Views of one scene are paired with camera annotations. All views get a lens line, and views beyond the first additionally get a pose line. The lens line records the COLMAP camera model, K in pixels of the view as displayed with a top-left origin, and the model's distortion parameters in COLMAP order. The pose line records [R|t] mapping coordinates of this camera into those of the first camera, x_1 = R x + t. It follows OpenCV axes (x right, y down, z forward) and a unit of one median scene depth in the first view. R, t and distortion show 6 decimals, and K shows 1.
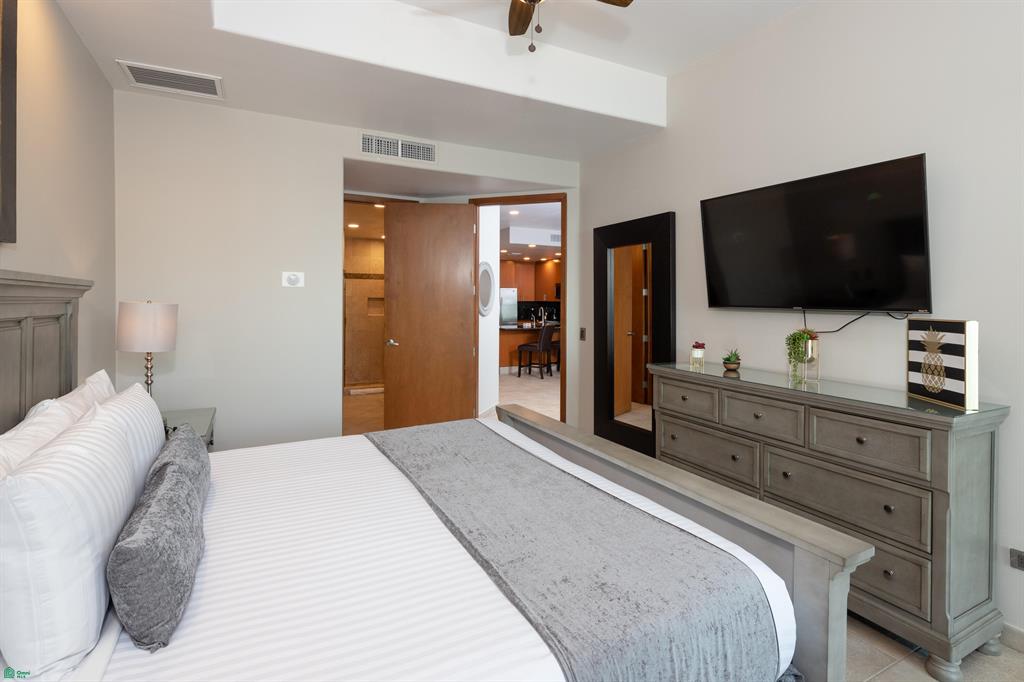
lens RADIAL K [[498.8, 0, 514.9], [0, 498.8, 305.1], [0, 0, 1]] dist [0.000134, -0.001868]
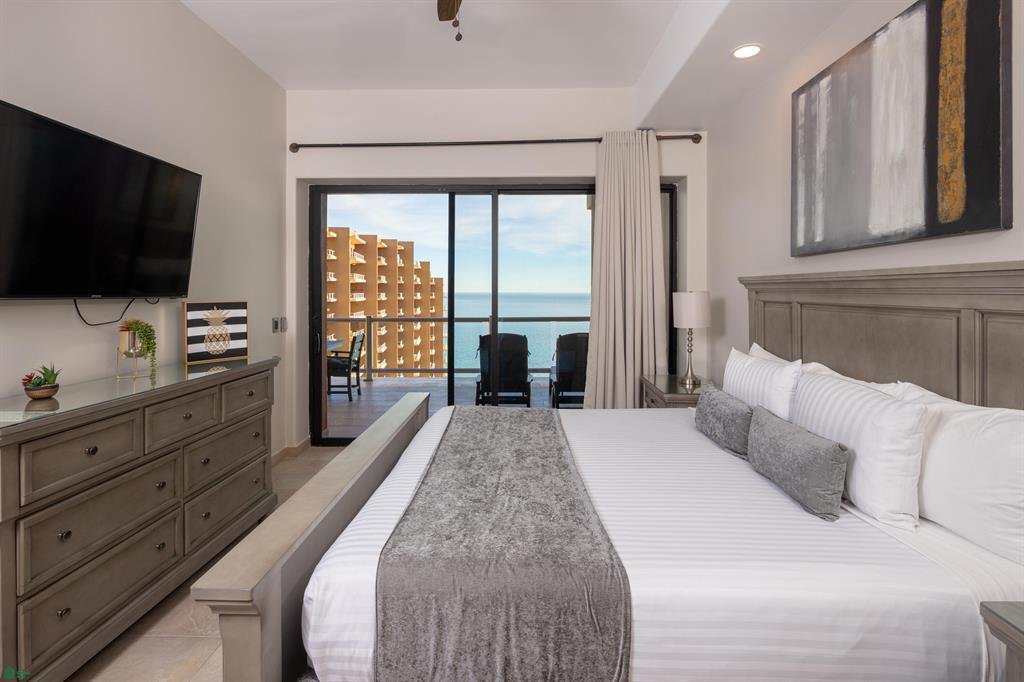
lens RADIAL K [[498.3, 0, 506.1], [0, 498.3, 293.9], [0, 0, 1]] dist [-0.000505, -0.000962]
pose [[-0.876598, -0.007689, 0.481162, -0.398427], [-0.000901, 0.999897, 0.014339, -0.010402], [-0.481222, 0.012136, -0.876515, 1.351333]]
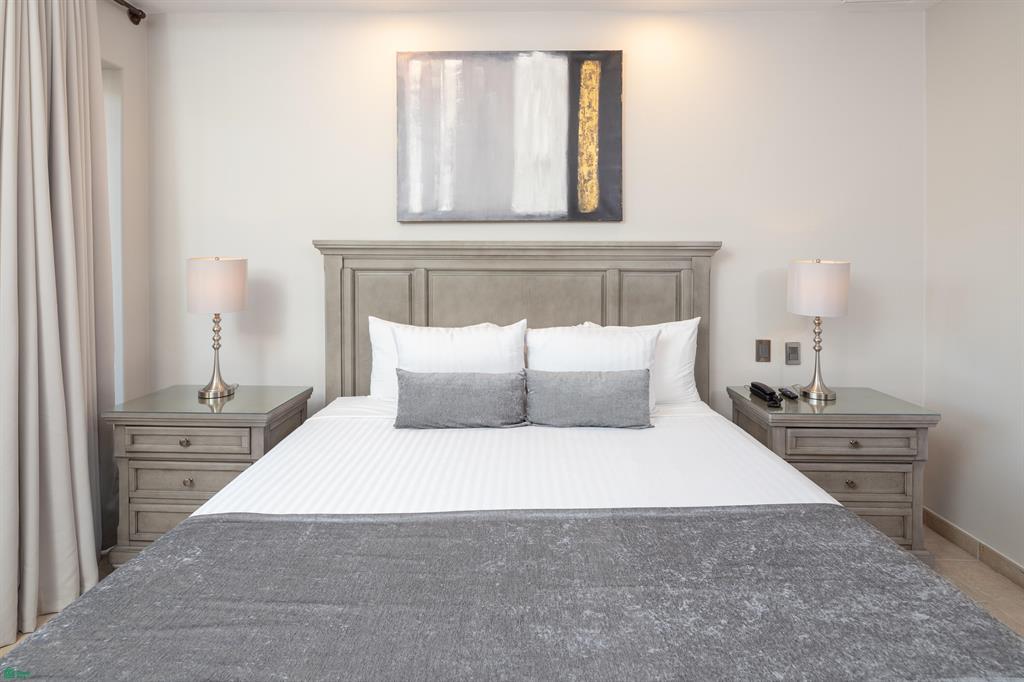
lens RADIAL K [[509.6, 0, 506.9], [0, 509.6, 263.6], [0, 0, 1]] dist [0.029331, 0.000116]
pose [[-0.460060, -0.005305, -0.887872, 0.336114], [-0.009767, 0.999952, -0.000914, 0.007599], [0.887834, 0.008251, -0.460089, 0.855685]]
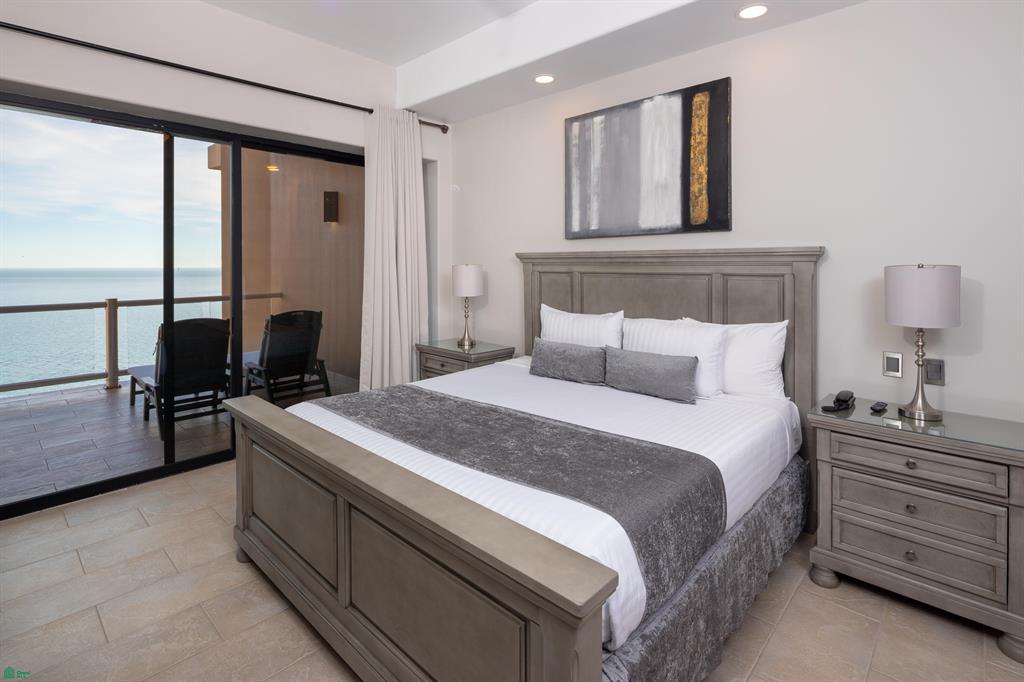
lens RADIAL K [[509.6, 0, 506.9], [0, 509.6, 263.6], [0, 0, 1]] dist [0.029331, 0.000116]
pose [[-0.943158, -0.001960, -0.332339, 0.178568], [-0.003461, 0.999986, 0.003926, -0.008152], [0.332327, 0.004853, -0.943152, 1.458832]]
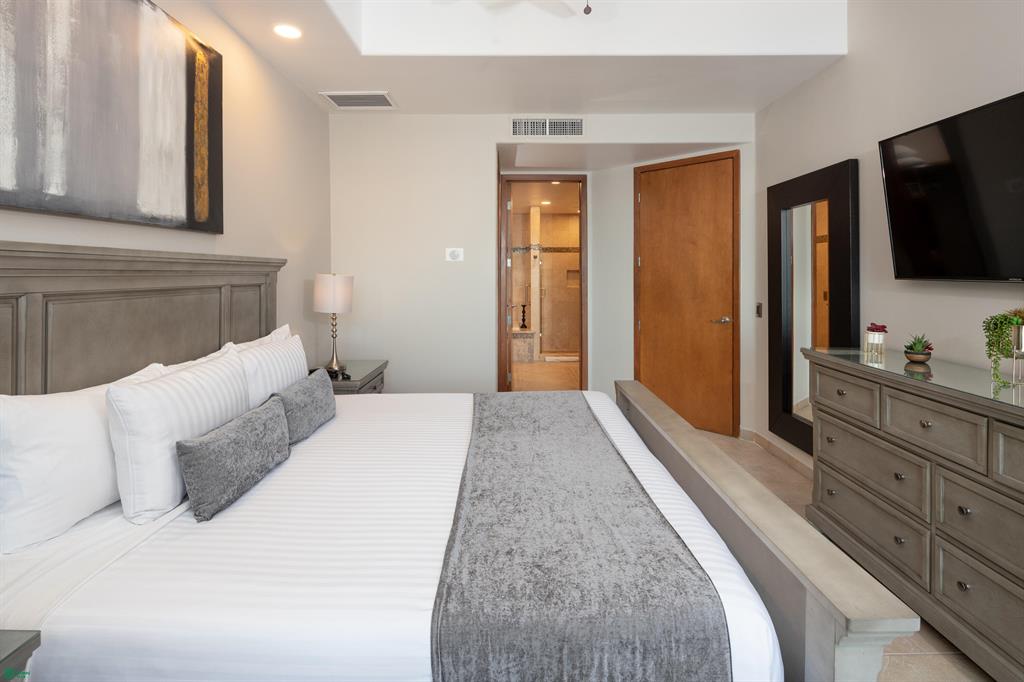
lens RADIAL K [[495.9, 0, 507.1], [0, 495.9, 275.5], [0, 0, 1]] dist [0.000419, -0.000736]
pose [[0.888666, -0.002570, -0.458549, 0.243168], [0.000911, 0.999992, -0.003839, 0.001926], [0.458555, 0.002993, 0.888661, 0.052848]]
